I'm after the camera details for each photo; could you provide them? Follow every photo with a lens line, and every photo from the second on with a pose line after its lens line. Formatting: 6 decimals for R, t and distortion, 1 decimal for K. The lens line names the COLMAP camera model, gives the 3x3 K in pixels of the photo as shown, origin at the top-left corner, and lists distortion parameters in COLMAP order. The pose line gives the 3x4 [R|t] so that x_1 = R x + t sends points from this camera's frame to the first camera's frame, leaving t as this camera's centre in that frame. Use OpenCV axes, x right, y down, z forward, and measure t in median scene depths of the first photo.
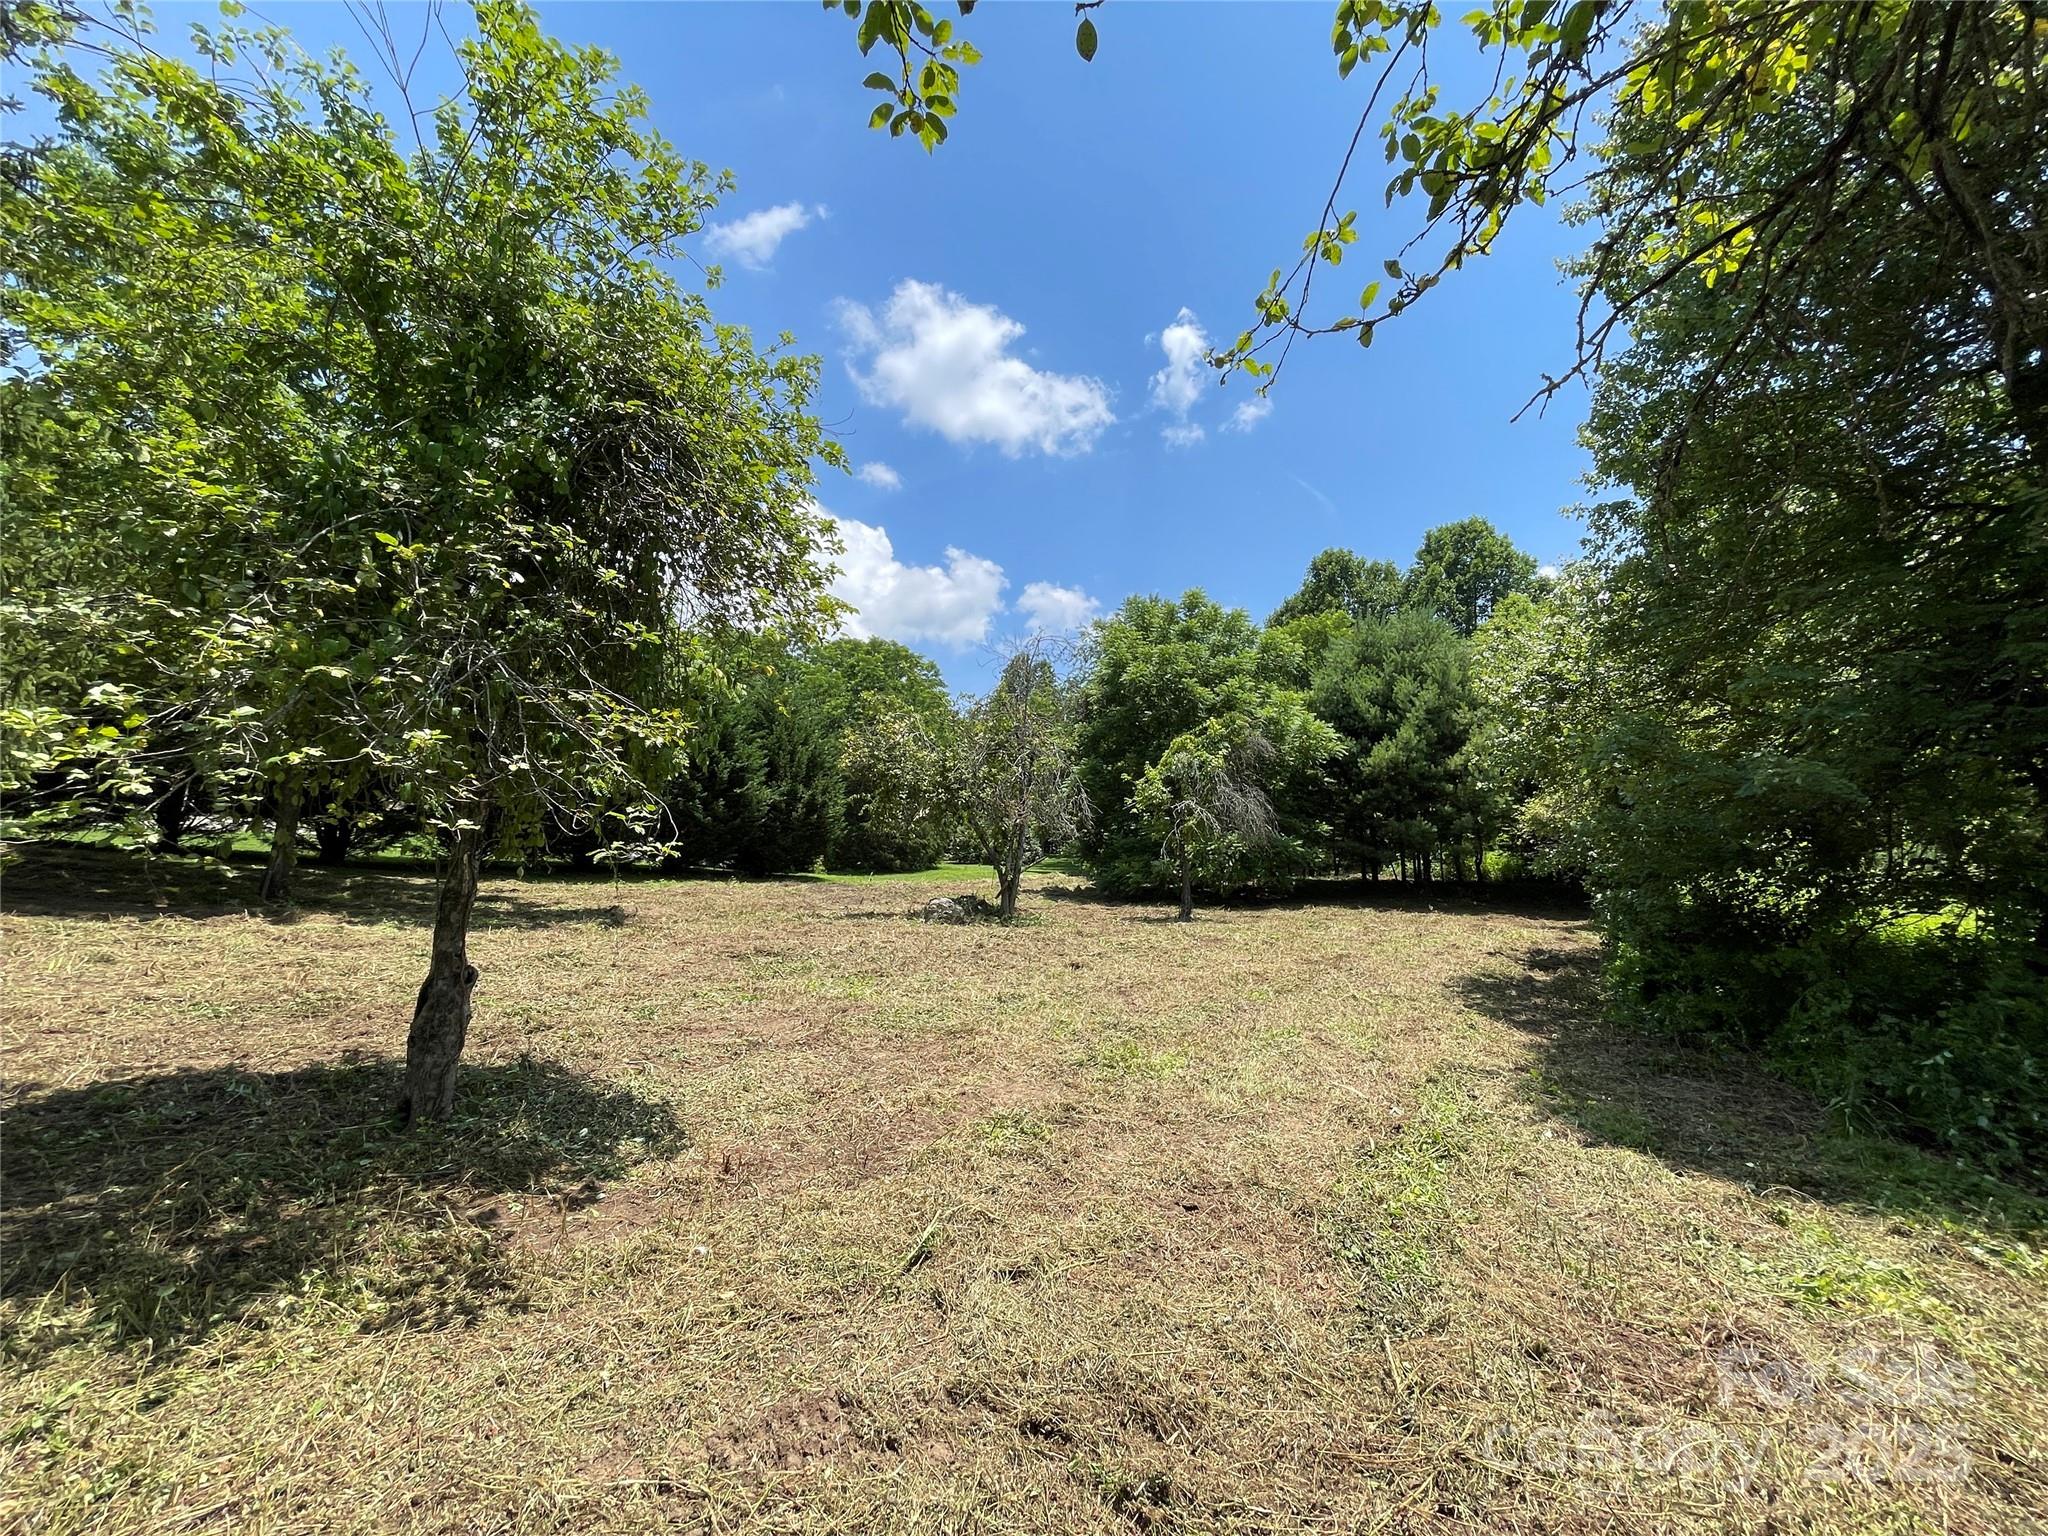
lens RADIAL K [[827.9, 0, 1022.8], [0, 827.9, 744.2], [0, 0, 1]] dist [-0.003708, 0.000445]
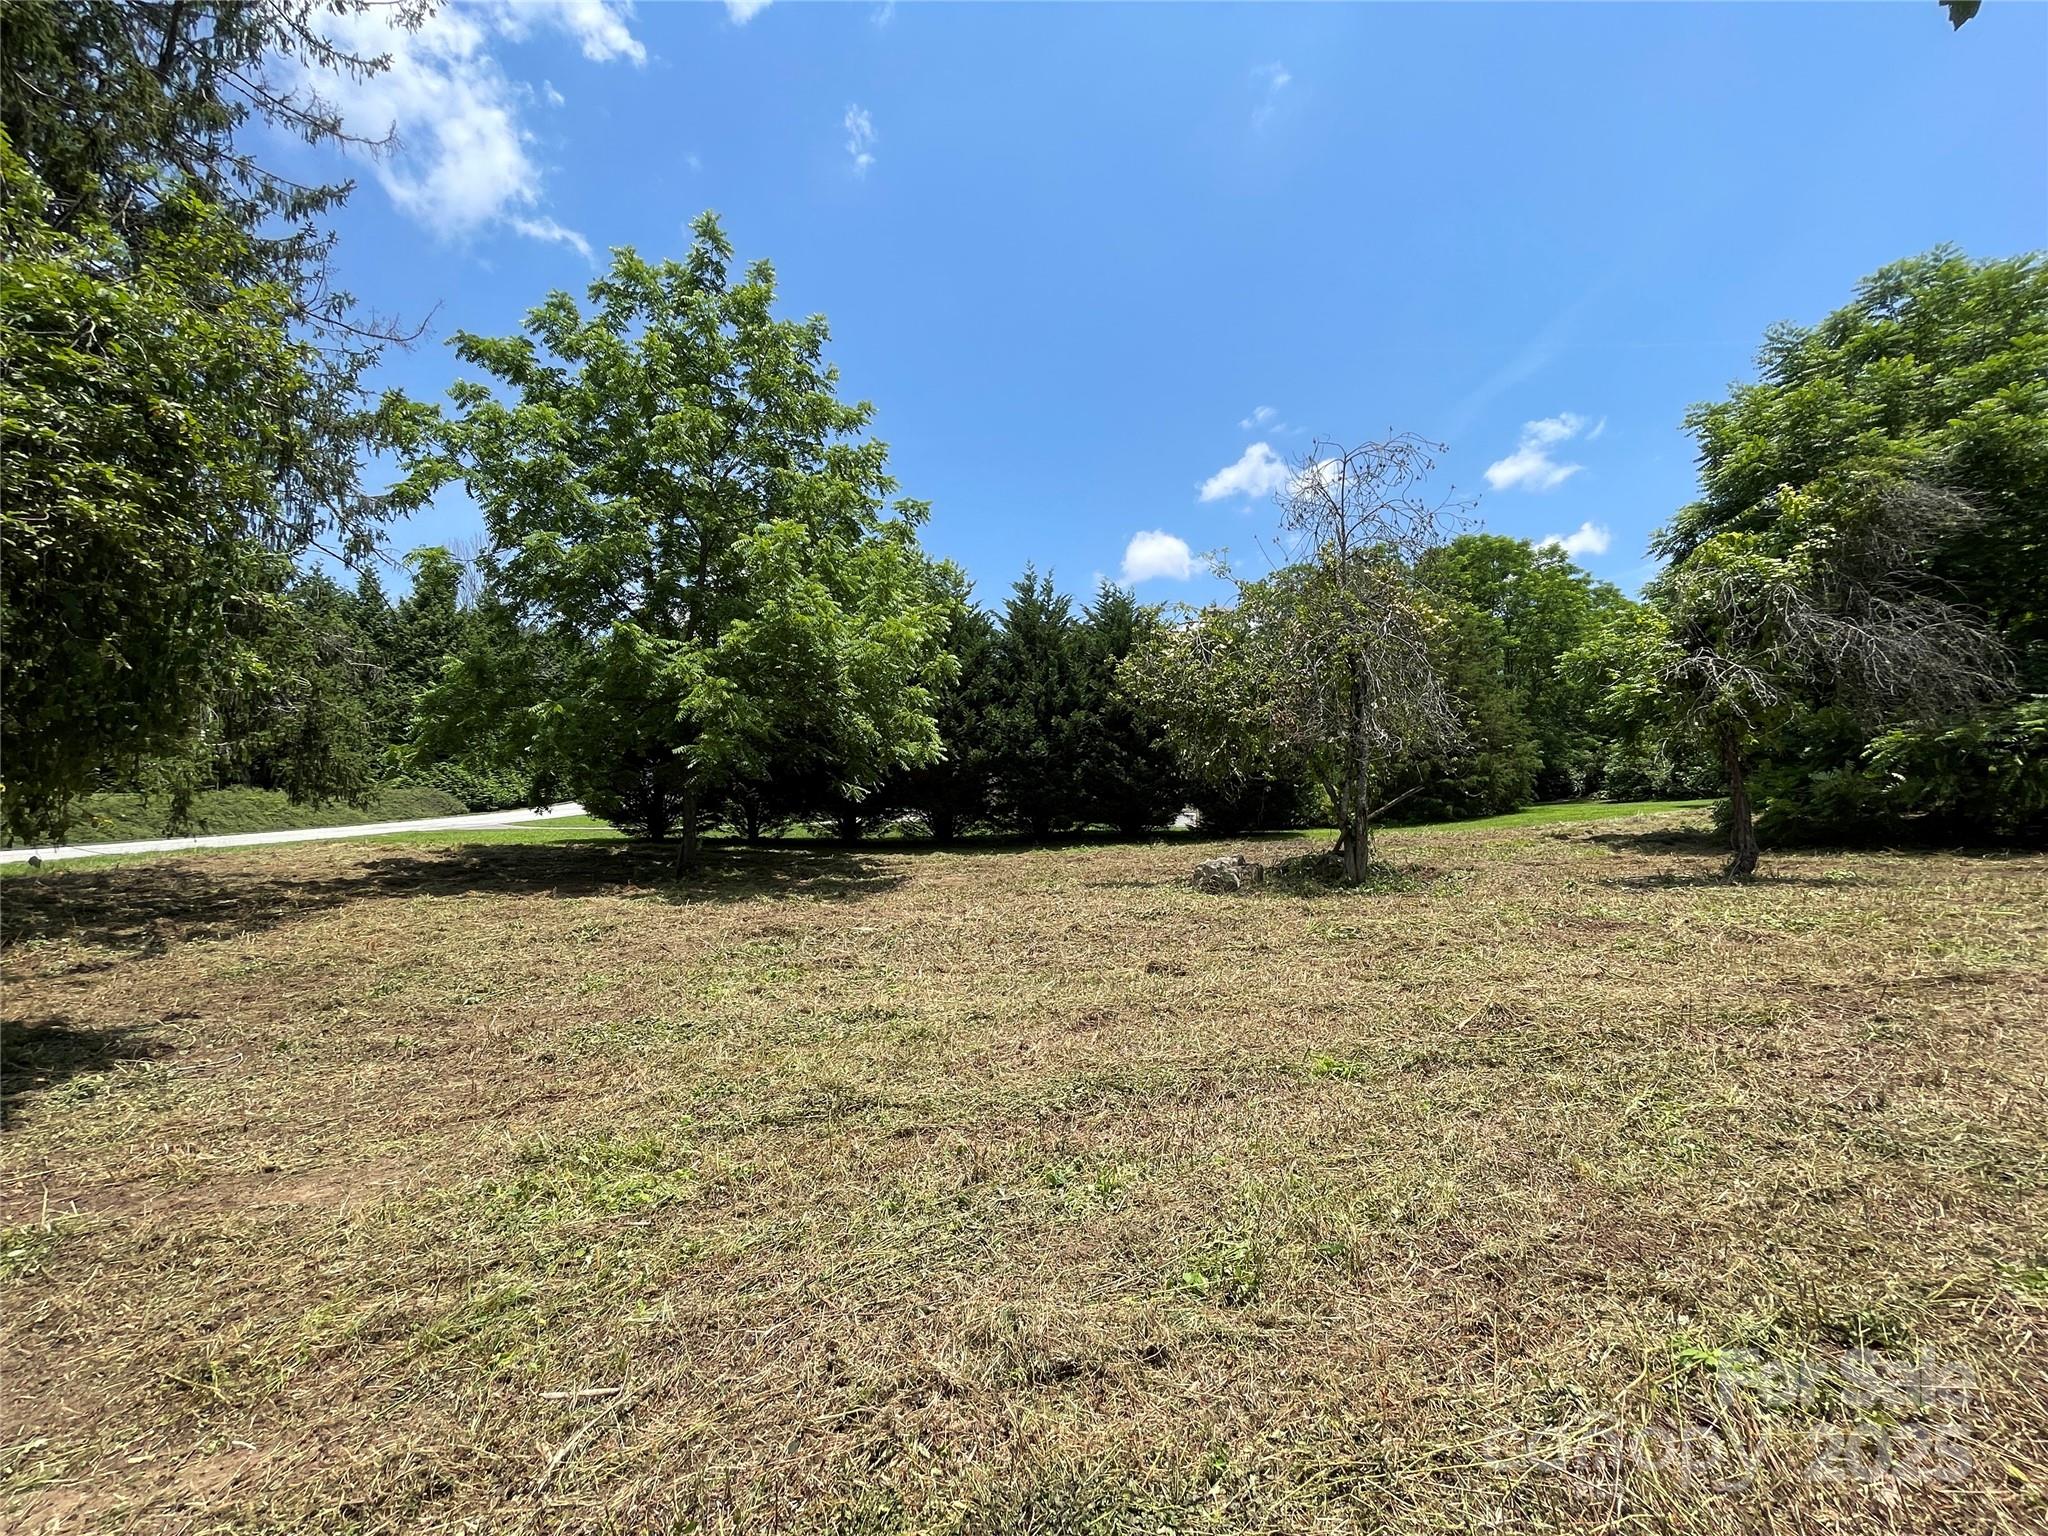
lens RADIAL K [[827.9, 0, 1023.8], [0, 827.9, 756.9], [0, 0, 1]] dist [-0.003708, 0.000445]
pose [[0.682803, -0.119612, -0.720745, 0.217579], [0.164828, 0.986294, -0.007531, 0.050592], [0.711767, -0.113657, 0.693159, 0.254914]]
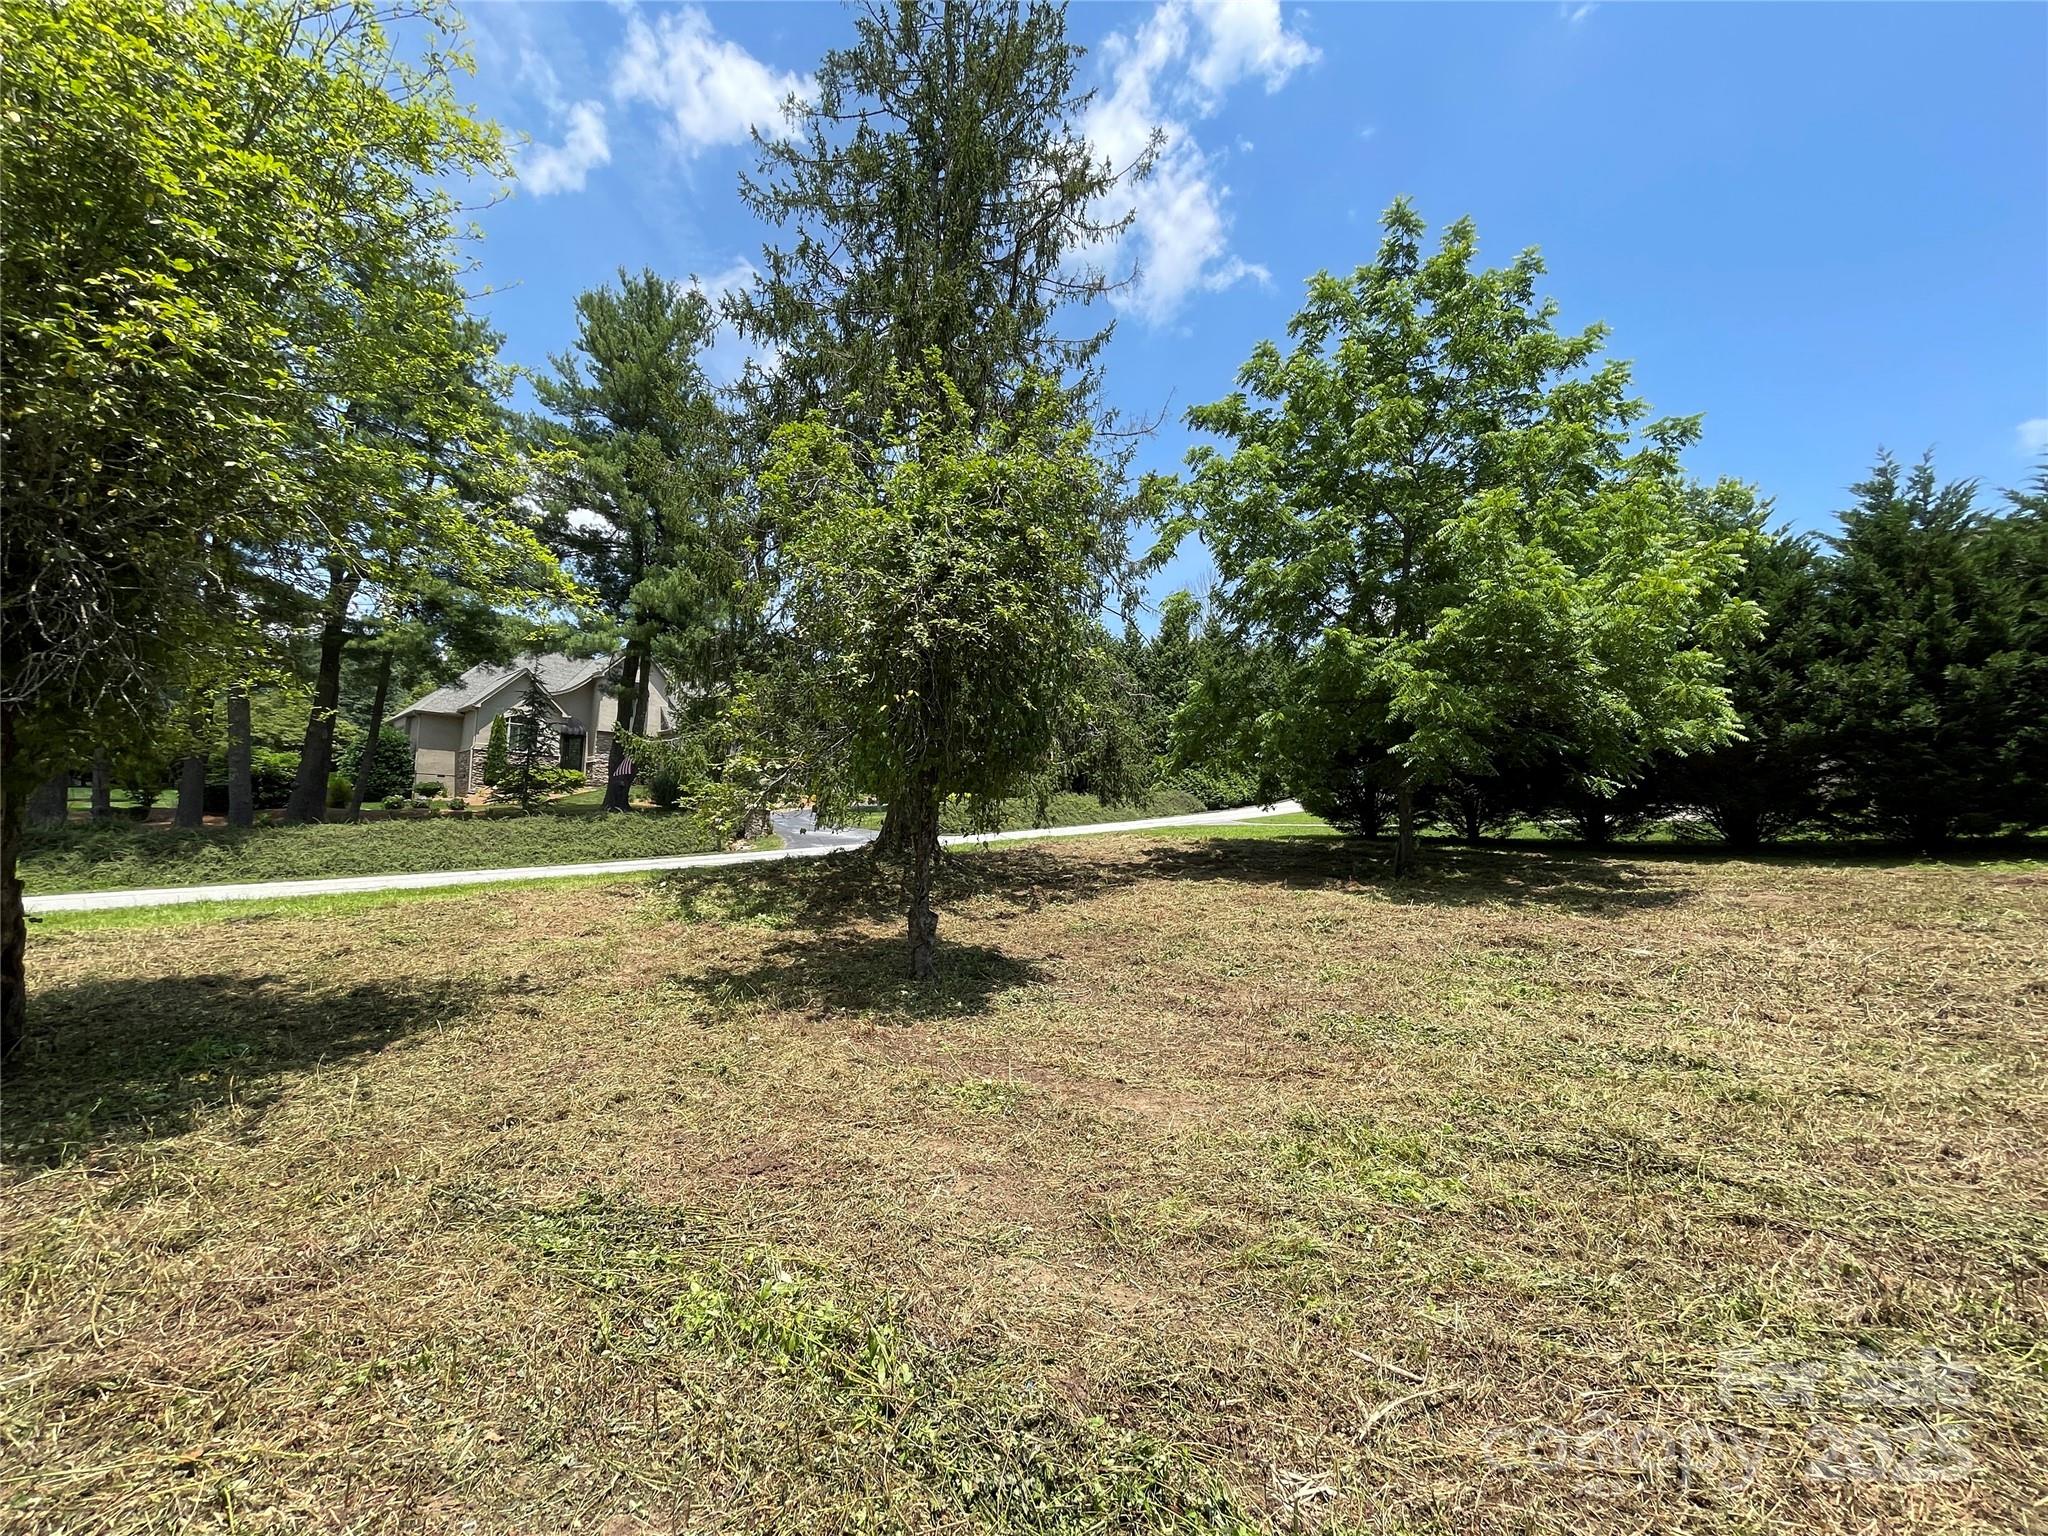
lens RADIAL K [[827.9, 0, 1023.2], [0, 827.9, 756.8], [0, 0, 1]] dist [-0.003708, 0.000445]
pose [[-0.049596, -0.135106, -0.989589, 0.216839], [0.158934, 0.977116, -0.141369, 0.048377], [0.986043, -0.164291, -0.026988, 0.246491]]
